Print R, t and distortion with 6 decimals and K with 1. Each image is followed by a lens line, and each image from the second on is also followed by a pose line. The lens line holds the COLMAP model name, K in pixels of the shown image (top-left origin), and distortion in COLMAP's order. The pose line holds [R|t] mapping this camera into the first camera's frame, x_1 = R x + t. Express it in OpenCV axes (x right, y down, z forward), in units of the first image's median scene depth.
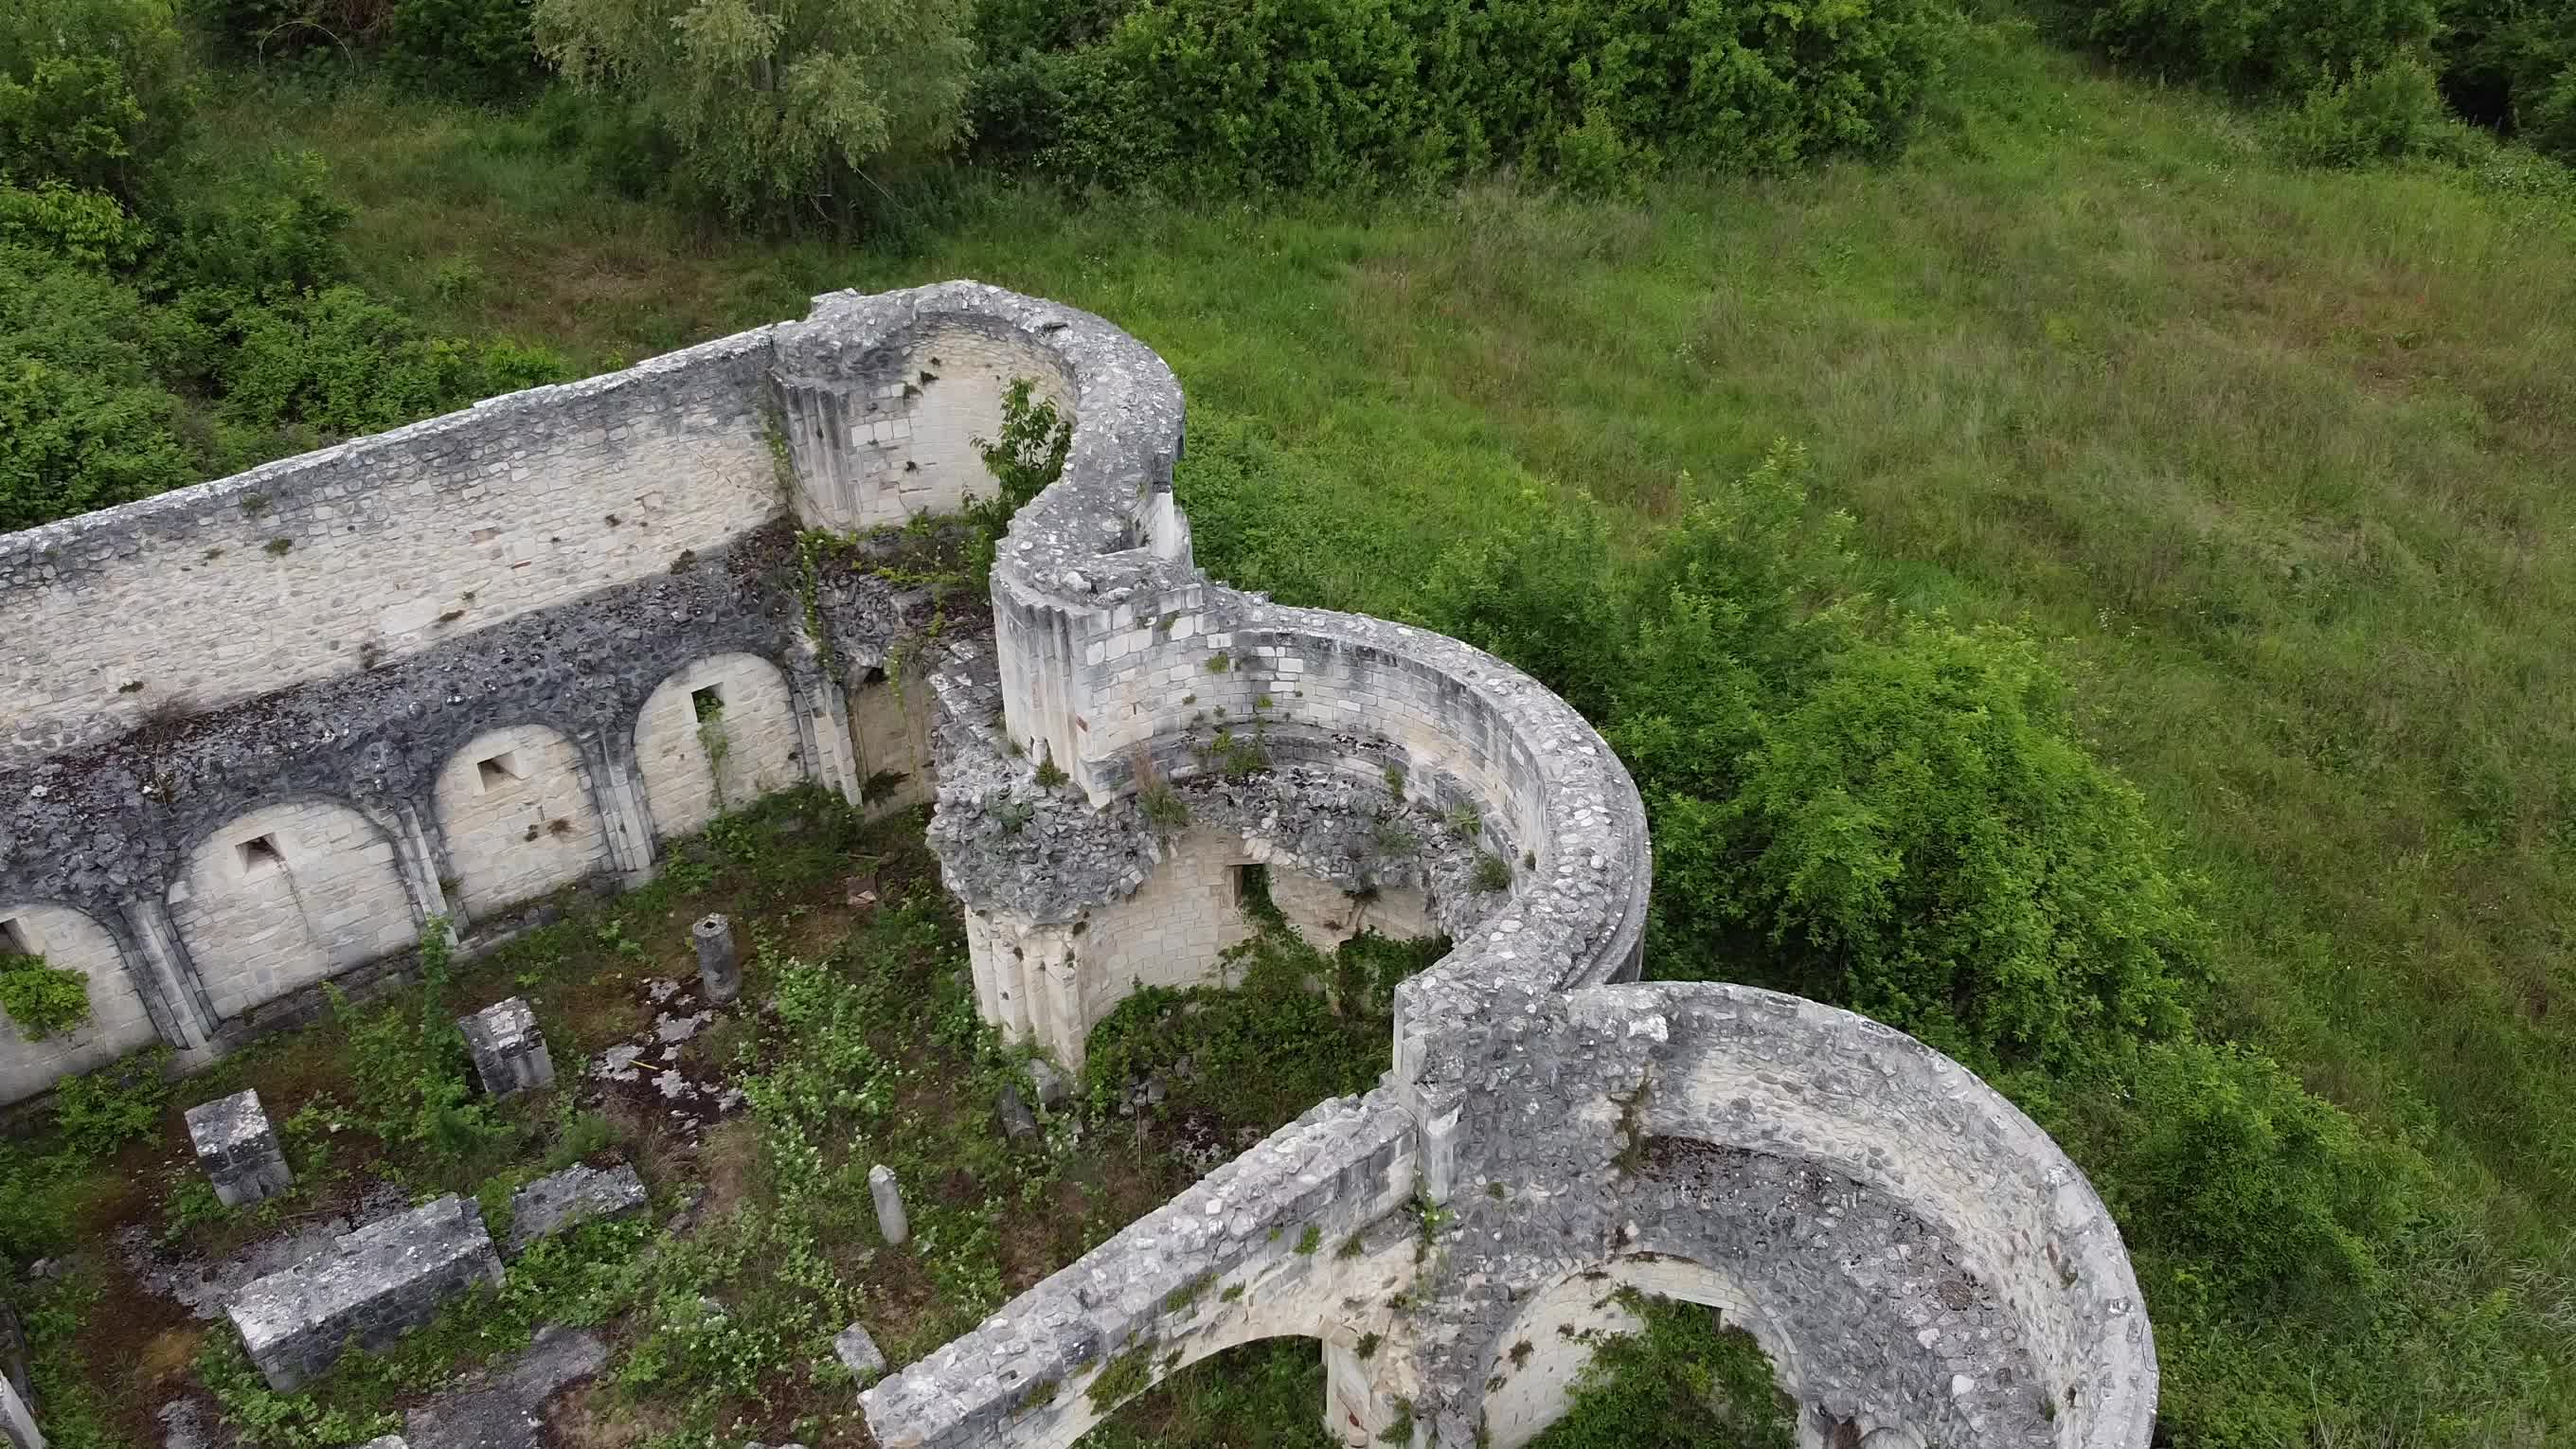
lens RADIAL K [[2034.8, 0, 1289.9], [0, 2034.8, 731.9], [0, 0, 1]] dist [0.007004, -0.015590]
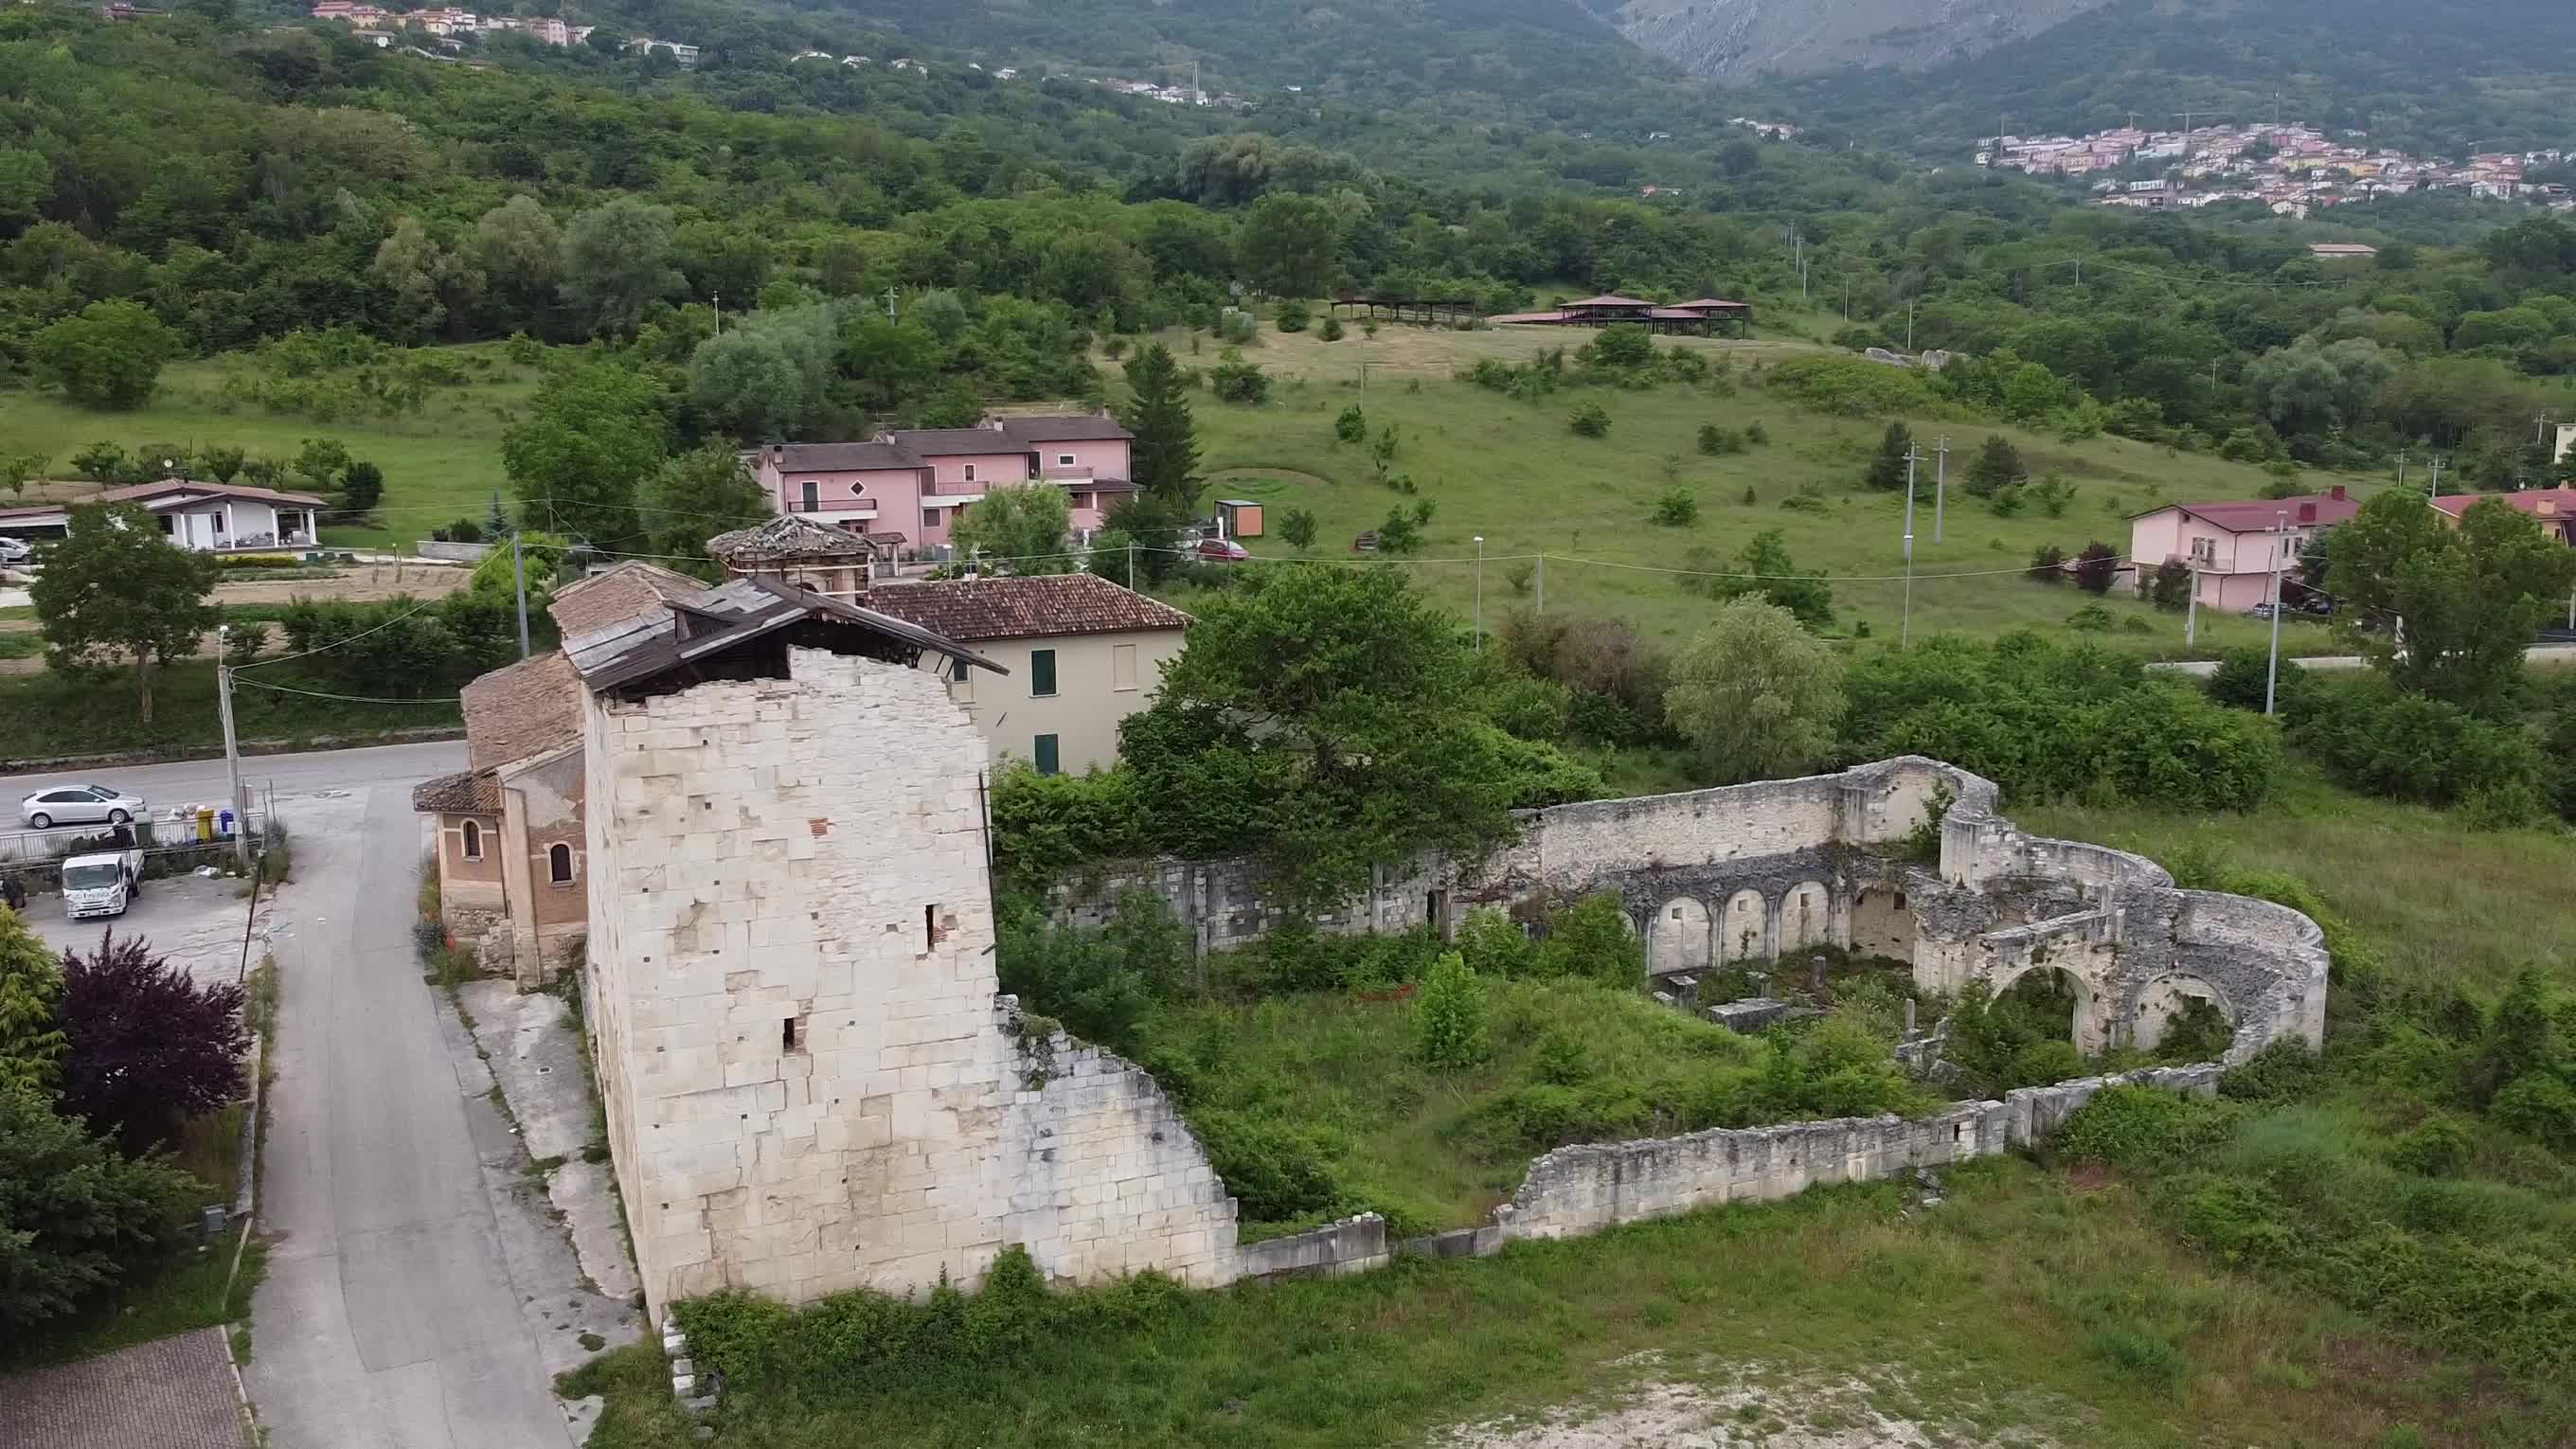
lens RADIAL K [[2034.8, 0, 1289.9], [0, 2034.8, 731.9], [0, 0, 1]] dist [0.007004, -0.015590]
pose [[0.981425, 0.033706, -0.188863, -0.506180], [-0.114182, 0.893723, -0.433845, 1.184849], [0.154168, 0.447351, 0.880971, -1.853765]]
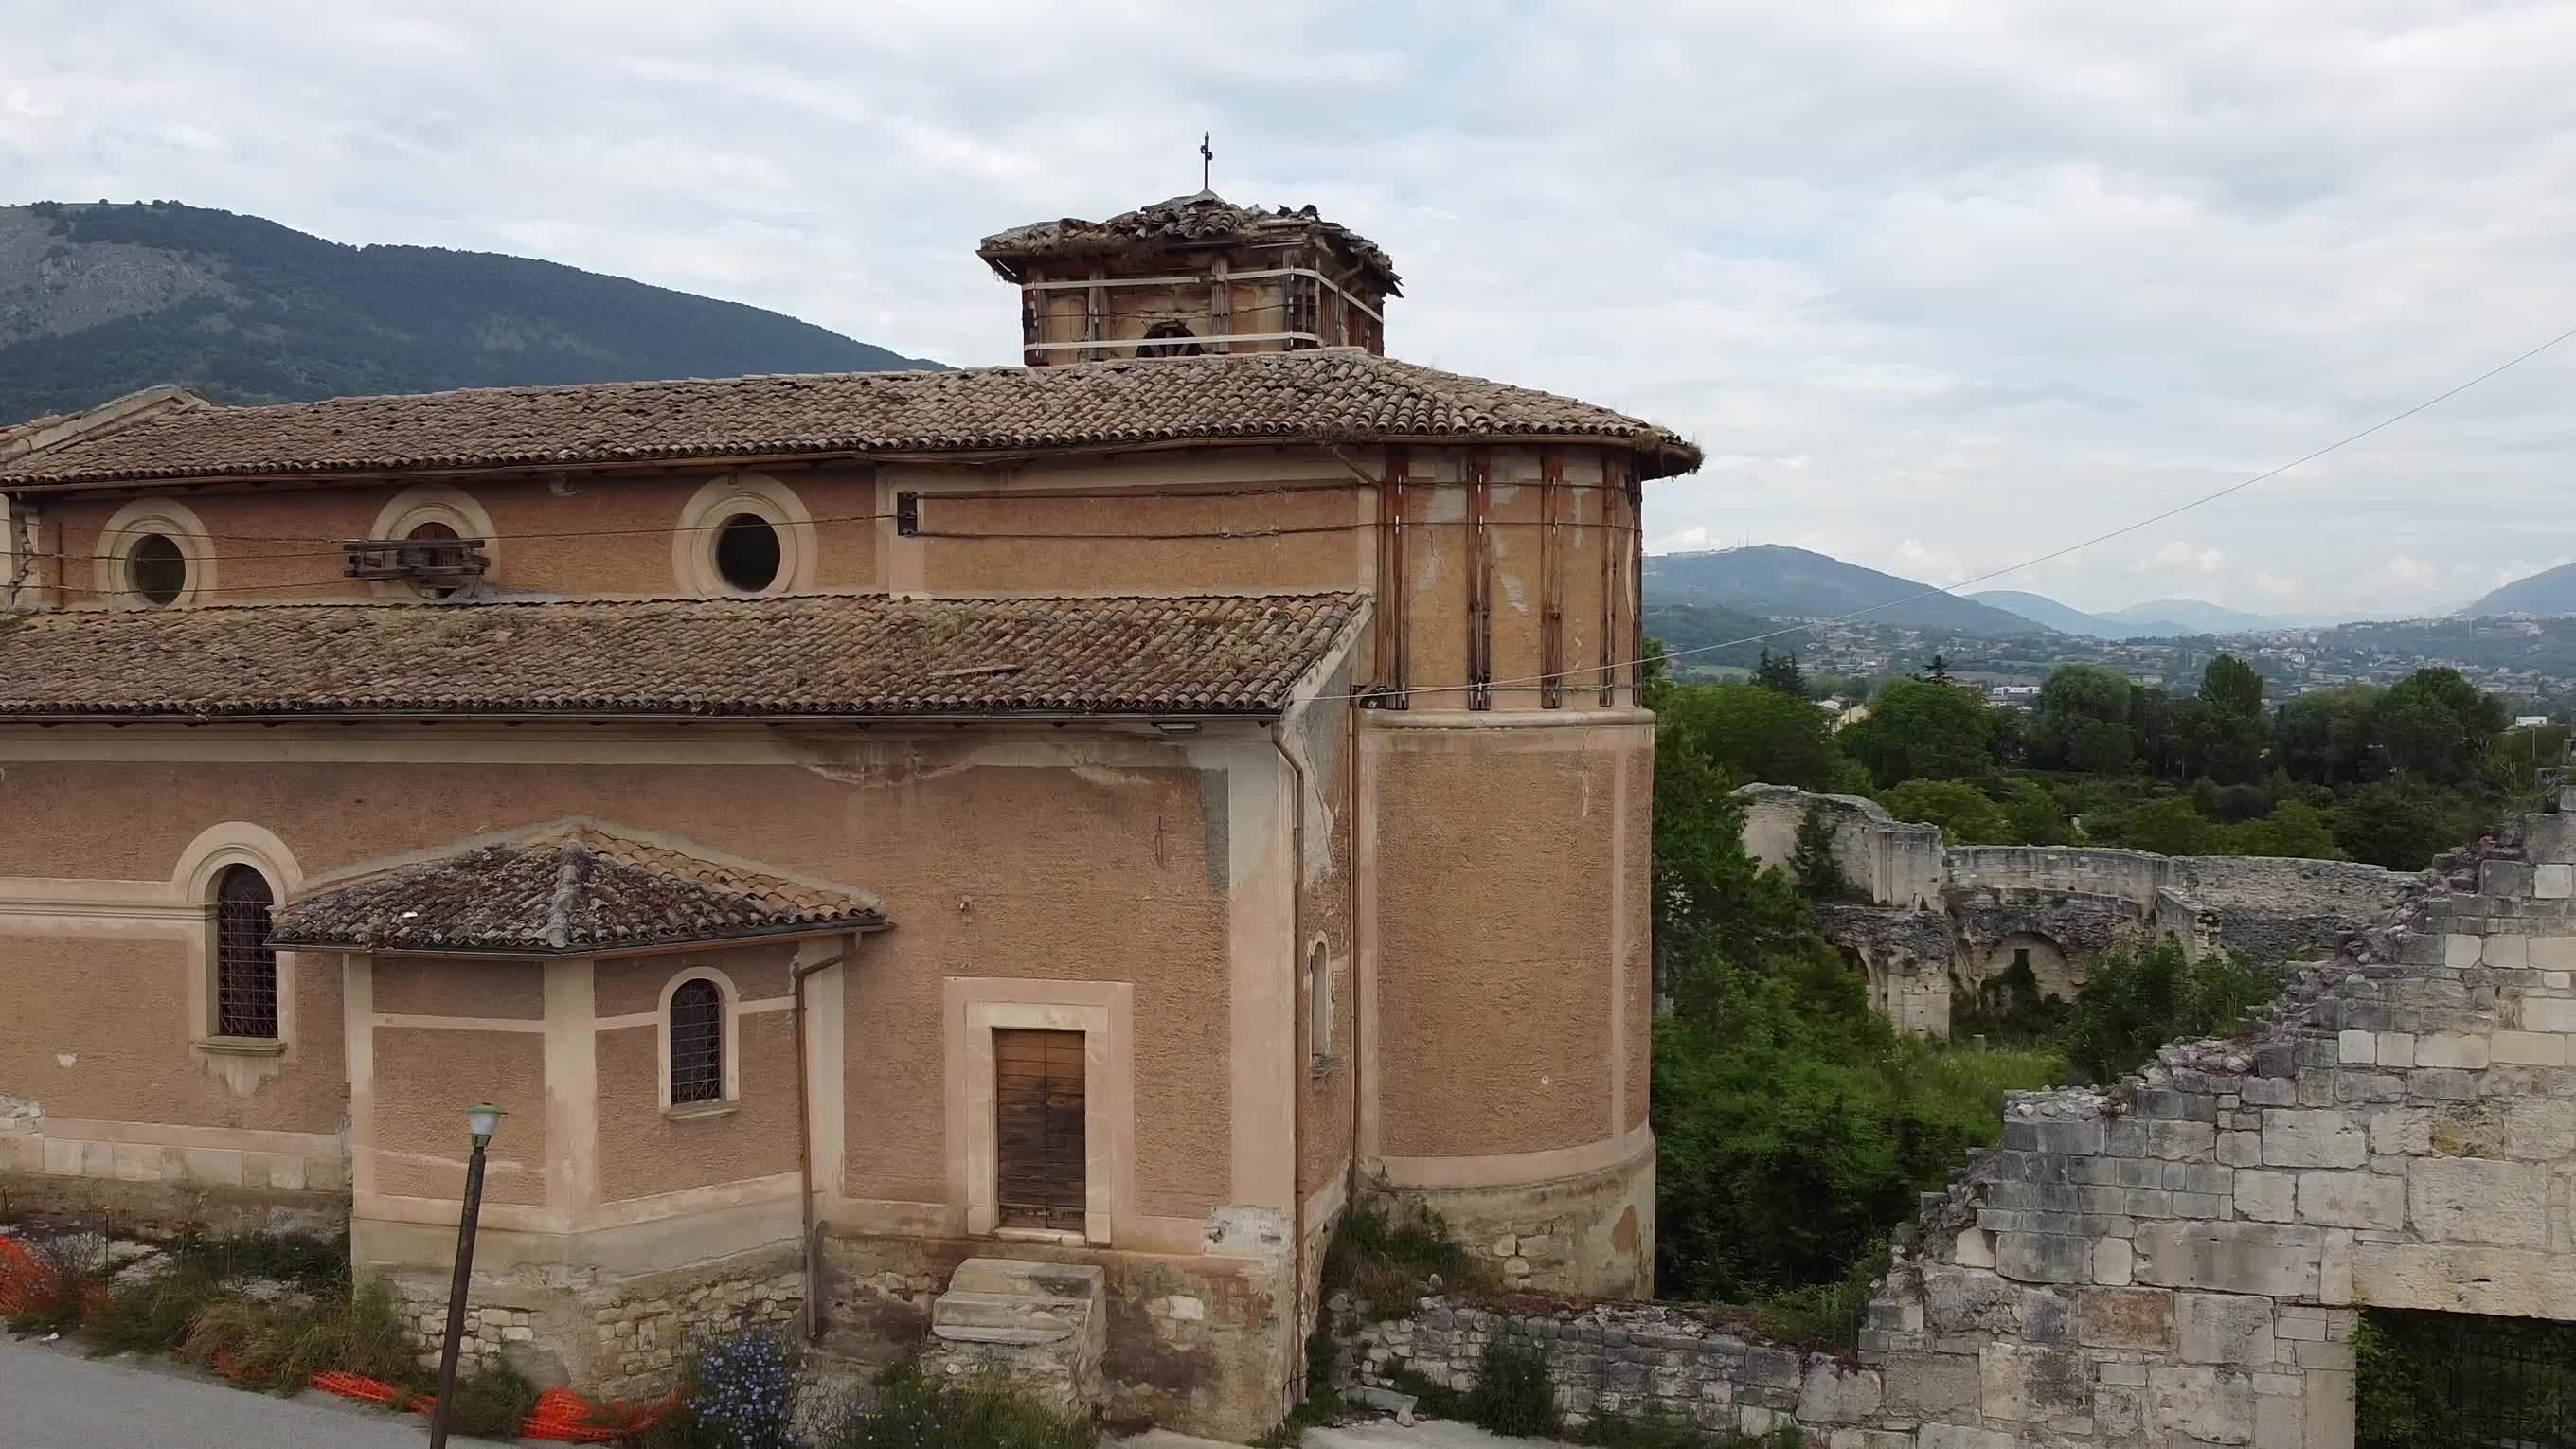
lens RADIAL K [[2034.8, 0, 1289.9], [0, 2034.8, 731.9], [0, 0, 1]] dist [0.007004, -0.015590]
pose [[0.759435, -0.016140, 0.650383, -2.320918], [0.391157, 0.810150, -0.436638, 0.631924], [-0.519860, 0.586000, 0.621570, -0.340444]]
